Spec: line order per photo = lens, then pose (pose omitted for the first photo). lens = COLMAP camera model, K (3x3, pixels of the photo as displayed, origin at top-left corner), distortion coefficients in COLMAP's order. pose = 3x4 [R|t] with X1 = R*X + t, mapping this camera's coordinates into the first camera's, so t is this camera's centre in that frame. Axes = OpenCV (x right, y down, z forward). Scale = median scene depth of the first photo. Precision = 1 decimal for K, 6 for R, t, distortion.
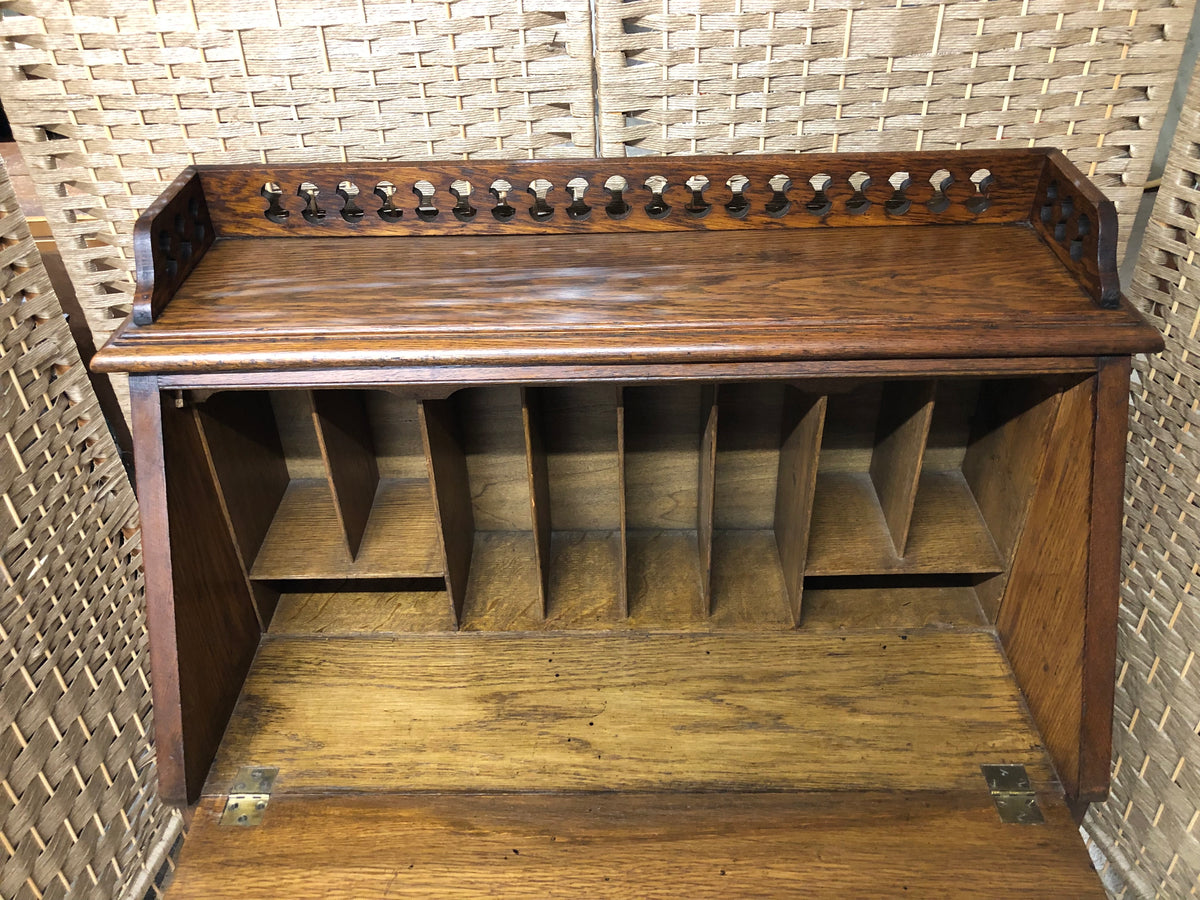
lens RADIAL K [[978.4, 0, 593.7], [0, 978.4, 443.9], [0, 0, 1]] dist [0.008448, 0.017895]
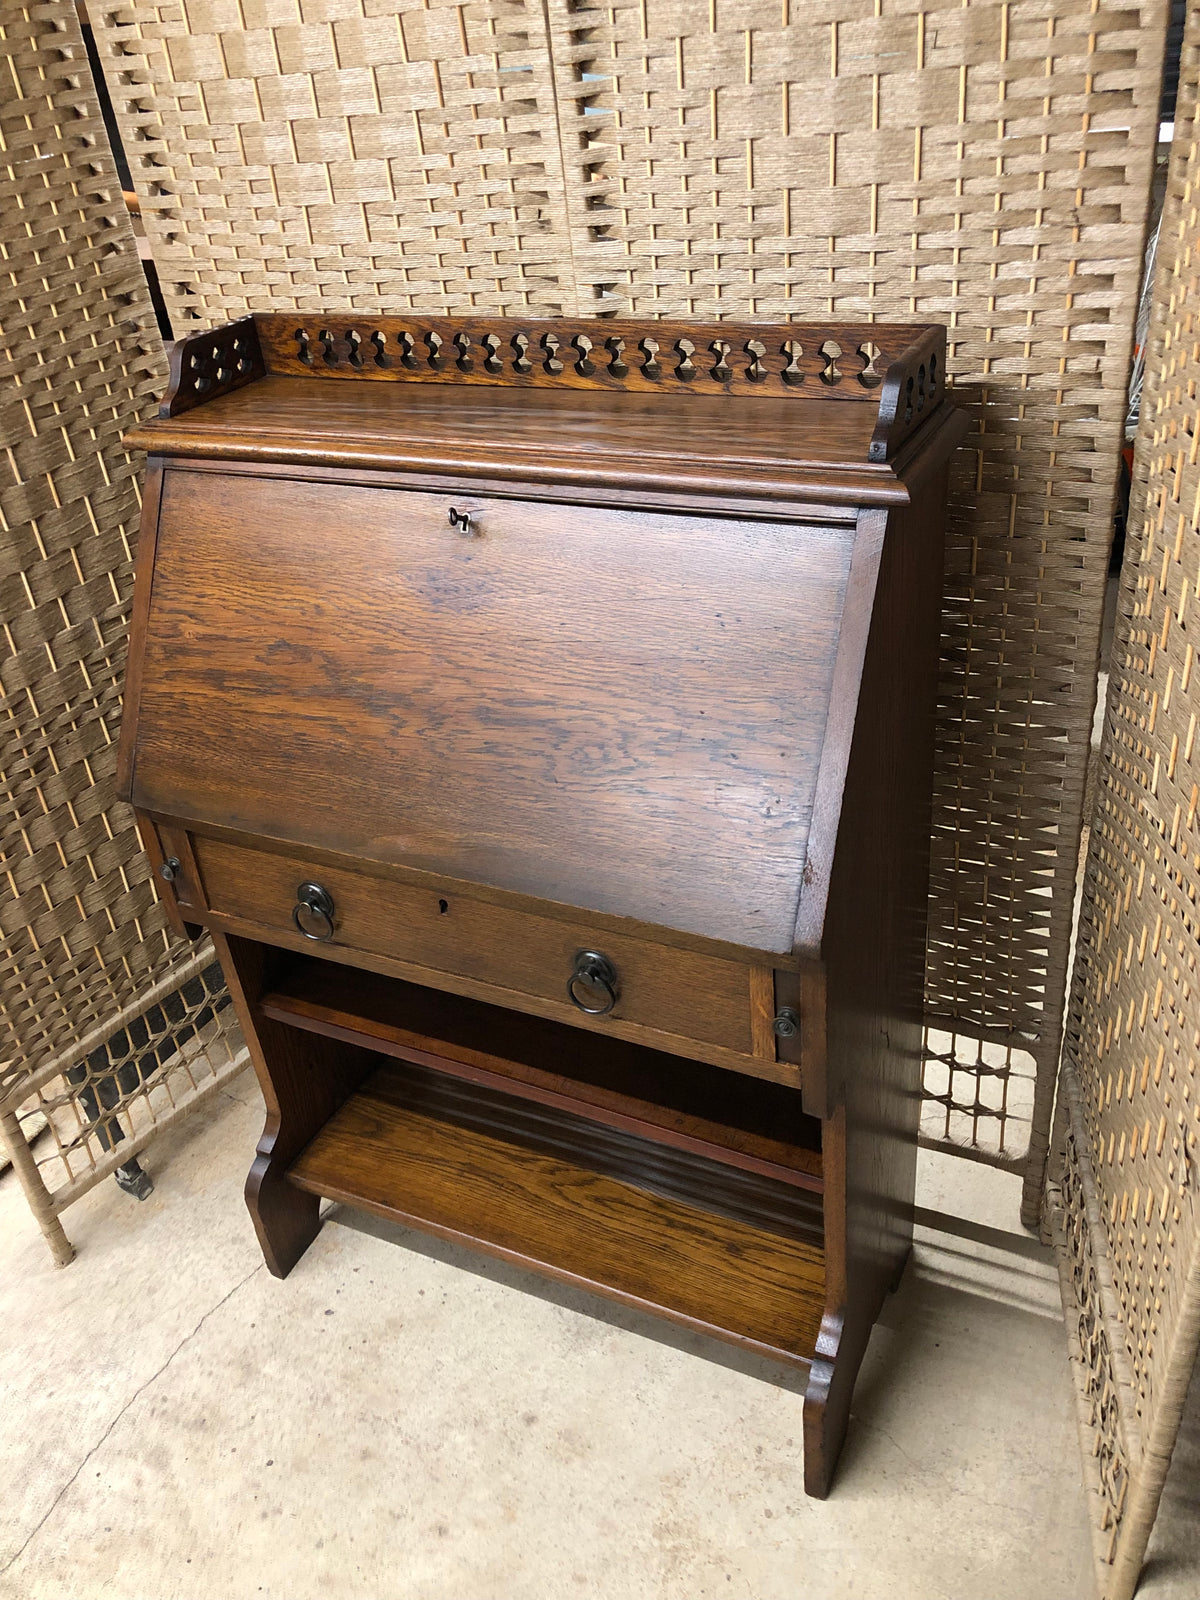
lens RADIAL K [[1301.4, 0, 605.6], [0, 1301.4, 788.9], [0, 0, 1]] dist [0.005657, 0.024681]
pose [[0.898779, 0.182437, -0.398640, 0.732497], [-0.201426, 0.979486, -0.005876, 0.217849], [0.389390, 0.085578, 0.917089, -0.274903]]
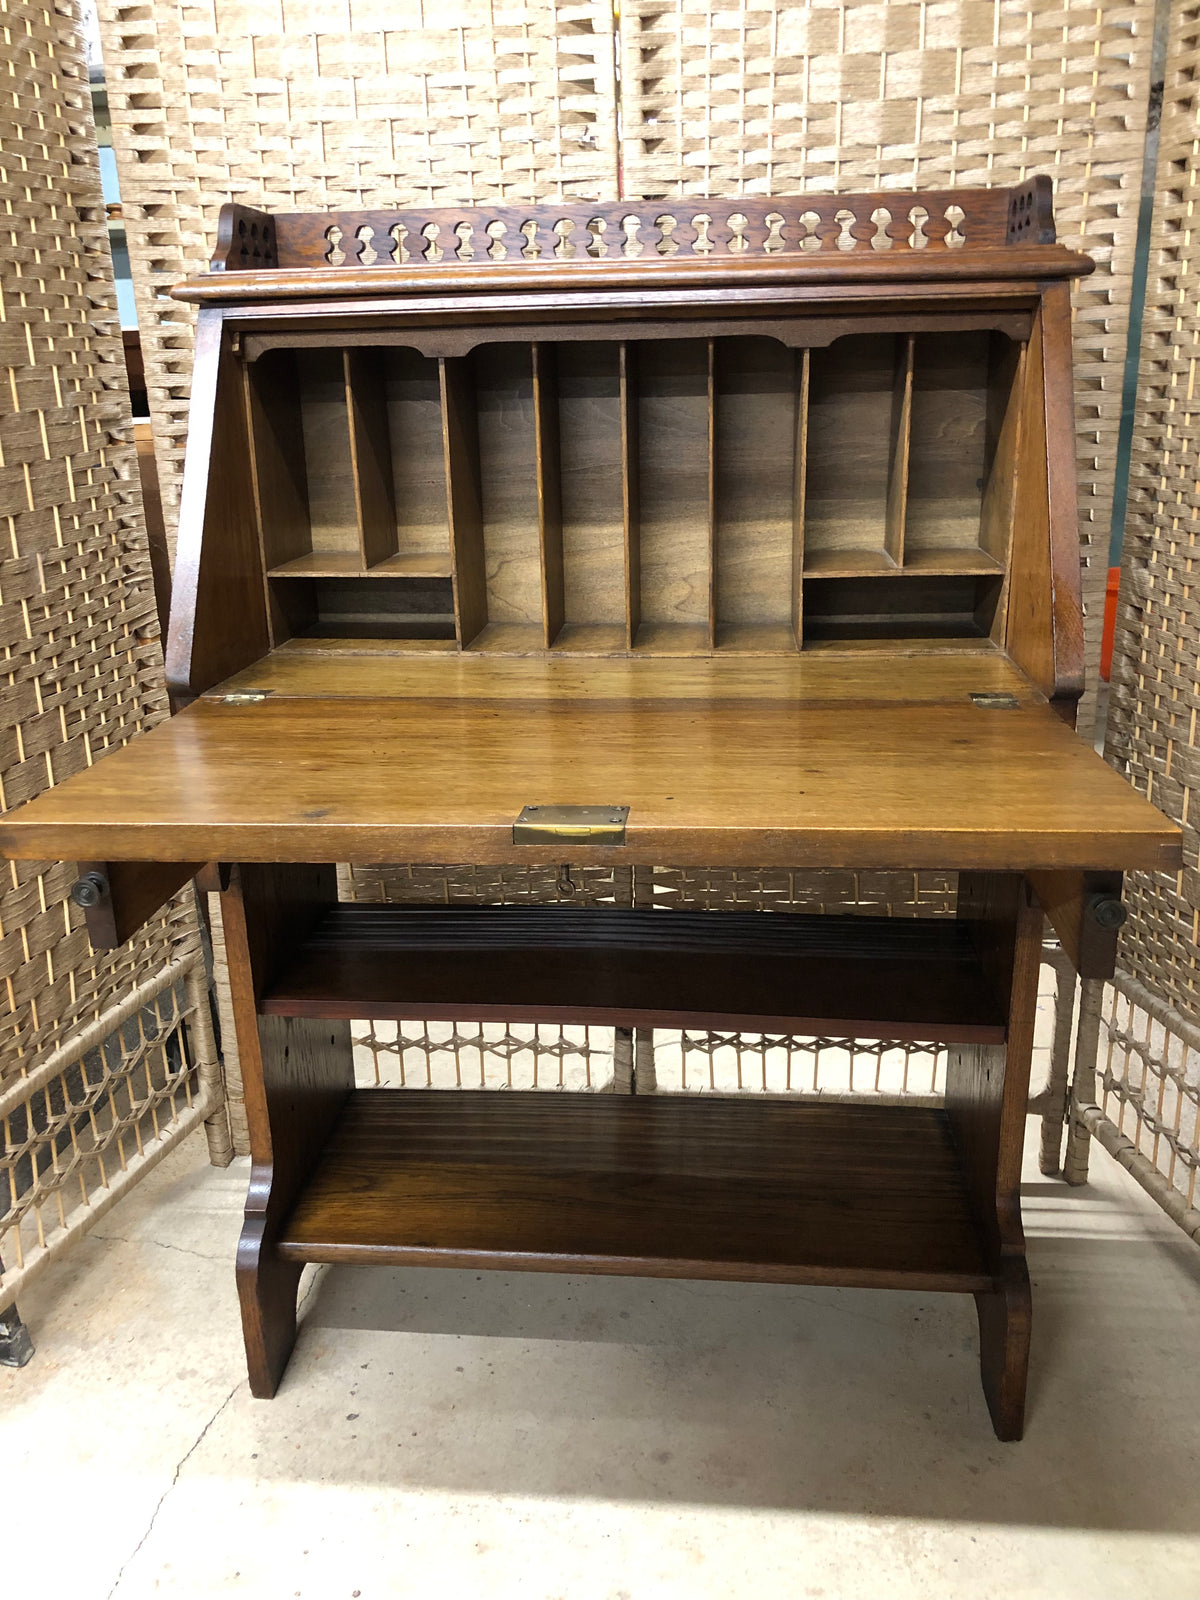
lens RADIAL K [[1305.7, 0, 591.6], [0, 1305.7, 787.9], [0, 0, 1]] dist [0.003178, 0.023272]
pose [[0.995995, 0.033263, -0.082988, 0.121291], [-0.057153, 0.950671, -0.304891, 0.795435], [0.068752, 0.308413, 0.948765, -0.234988]]
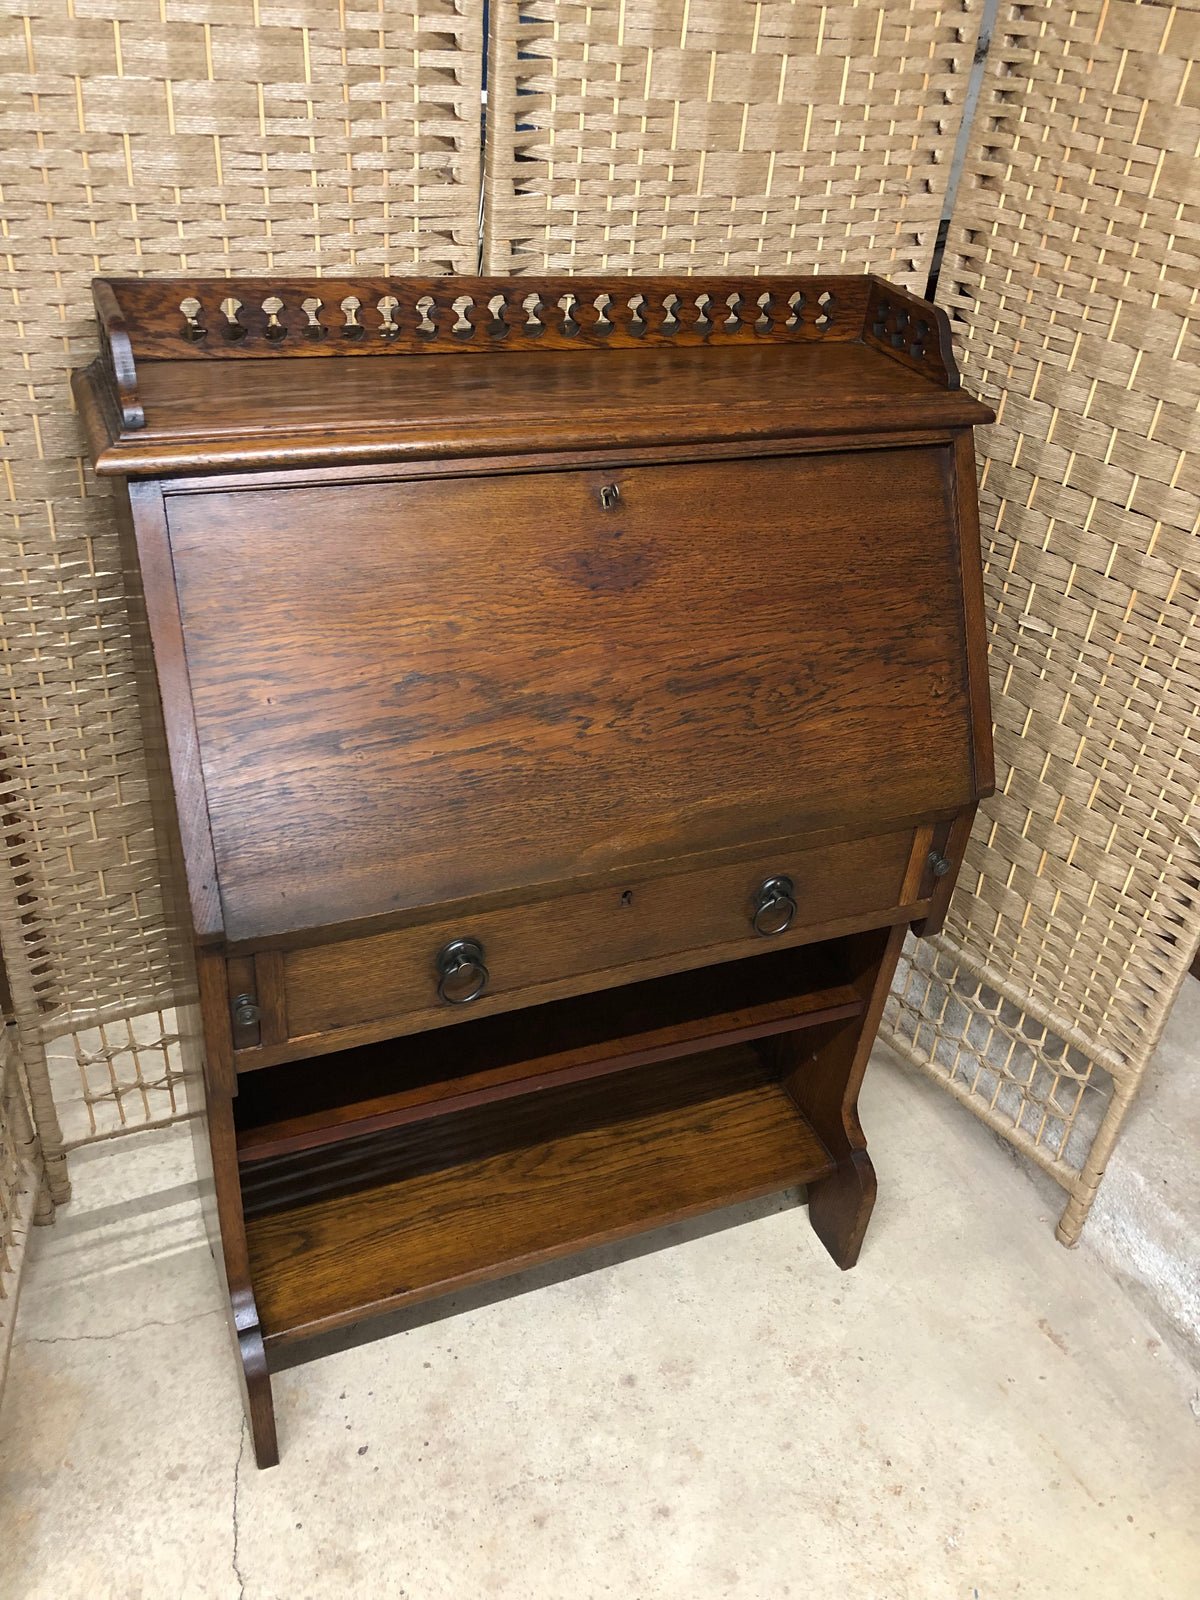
lens RADIAL K [[1301.1, 0, 600.6], [0, 1301.1, 785.5], [0, 0, 1]] dist [0.013238, 0.008038]
pose [[0.911540, -0.132545, 0.389264, -0.506285], [0.139724, 0.990140, 0.009952, 0.236034], [-0.386745, 0.045318, 0.921073, -0.285342]]
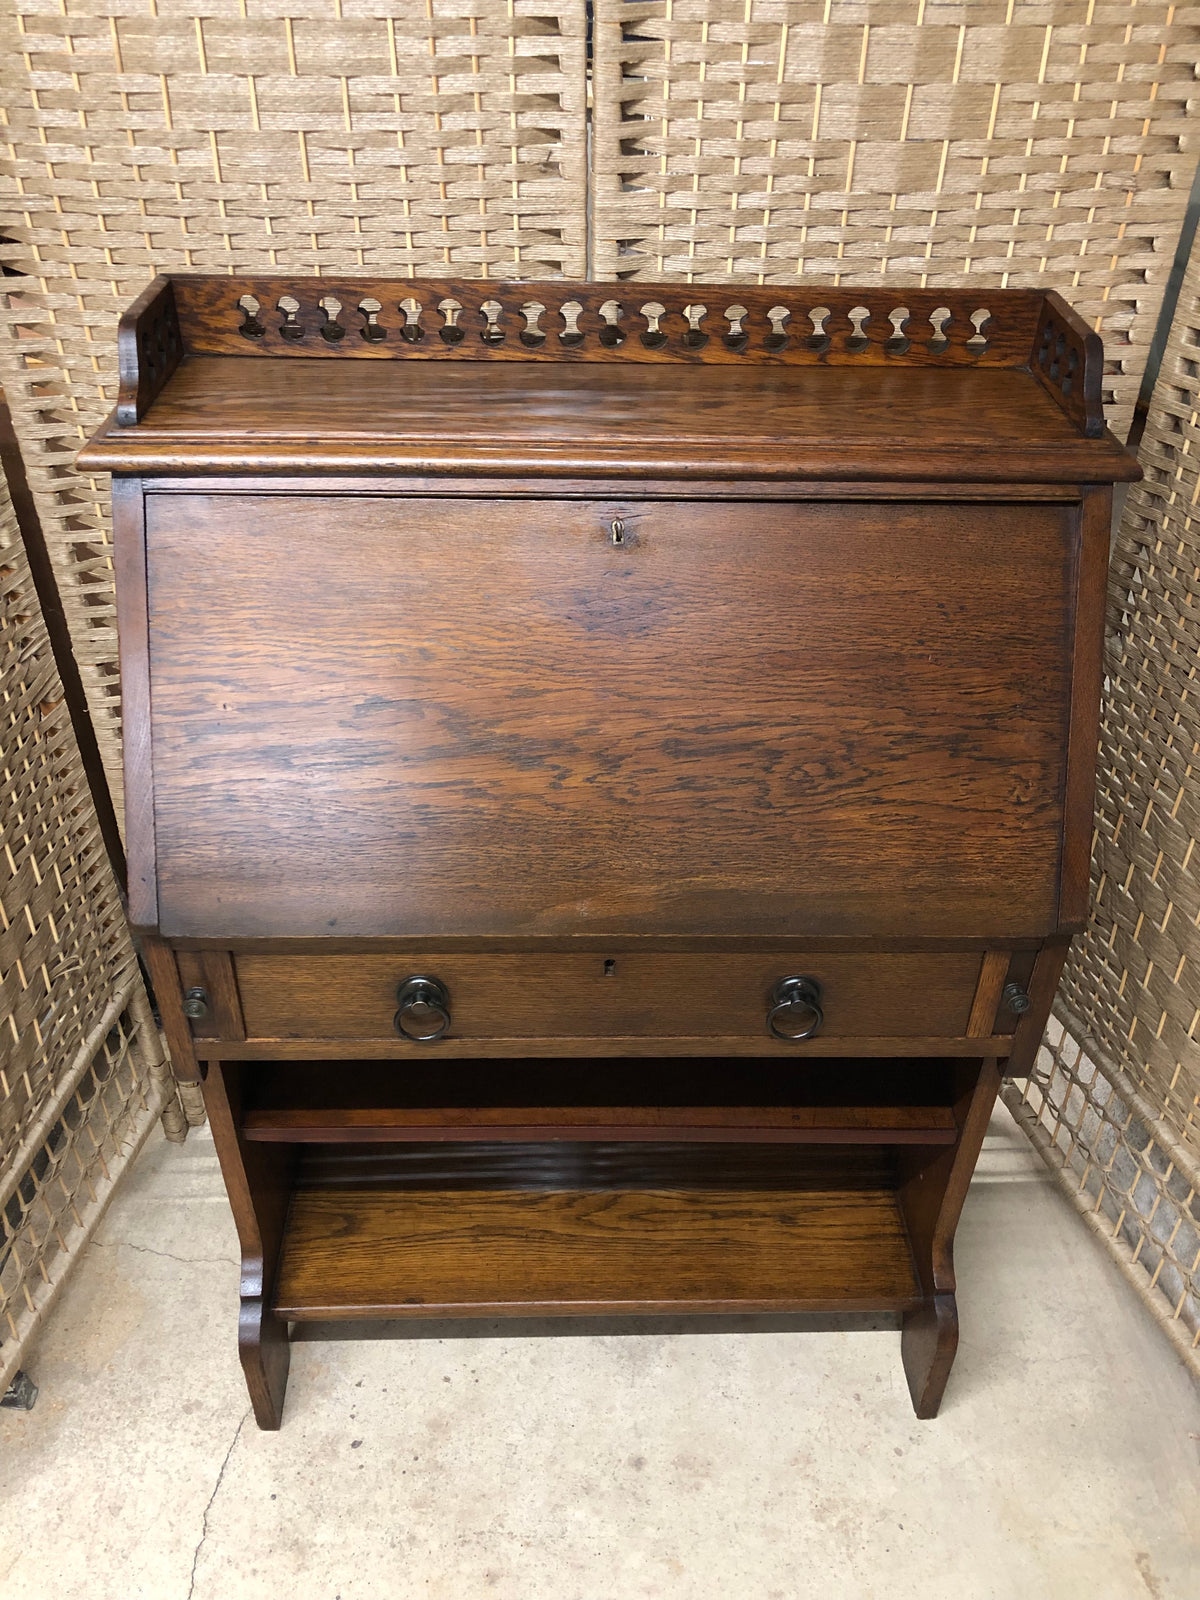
lens RADIAL K [[1301.4, 0, 605.6], [0, 1301.4, 788.9], [0, 0, 1]] dist [0.005657, 0.024681]
pose [[0.998104, 0.018223, 0.058793, -0.047595], [-0.018787, 0.999782, 0.009066, 0.188208], [-0.058615, -0.010153, 0.998229, -0.278400]]
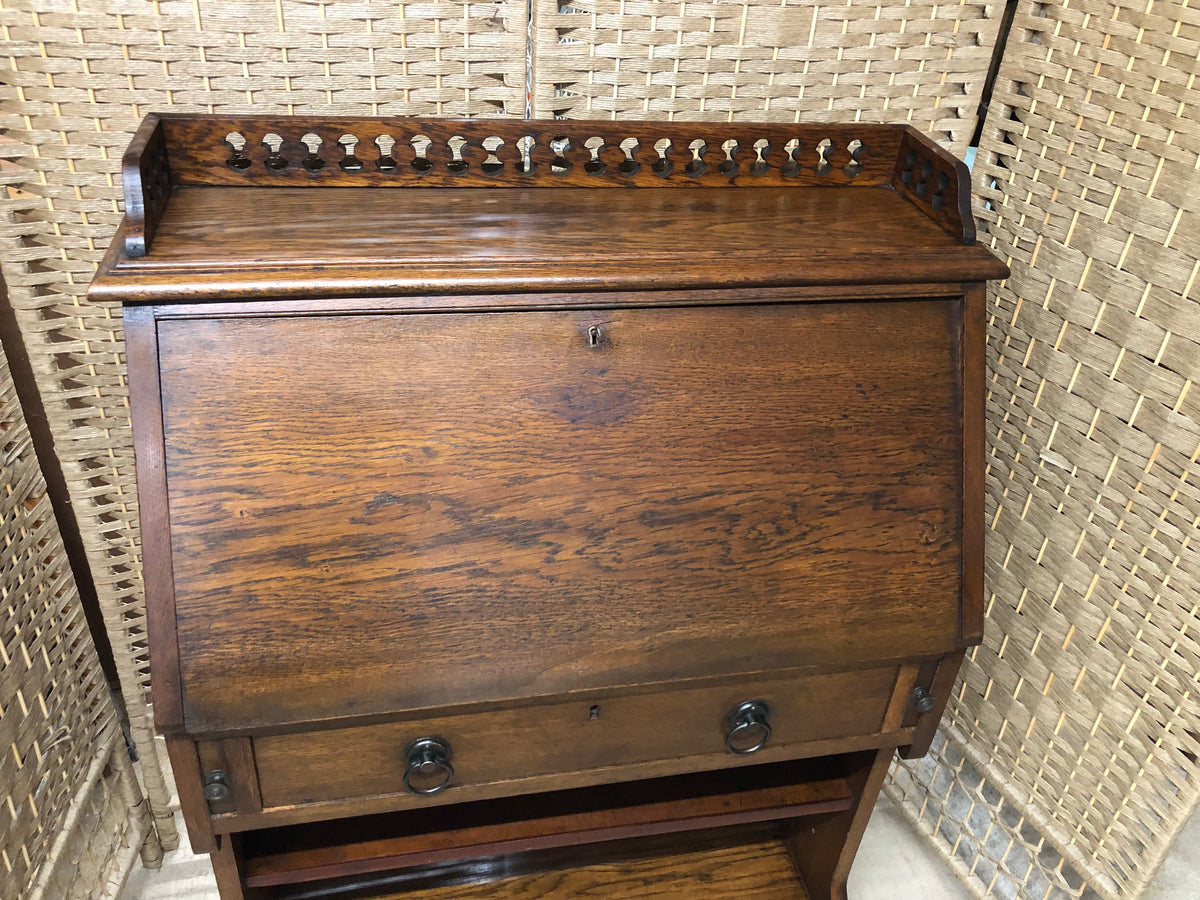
lens RADIAL K [[980.2, 0, 594.6], [0, 980.2, 435.2], [0, 0, 1]] dist [-0.006066, 0.047683]
pose [[0.972815, -0.036895, 0.228627, -0.201255], [0.044971, 0.998531, -0.030216, 0.102241], [-0.227176, 0.039676, 0.973045, -0.090350]]
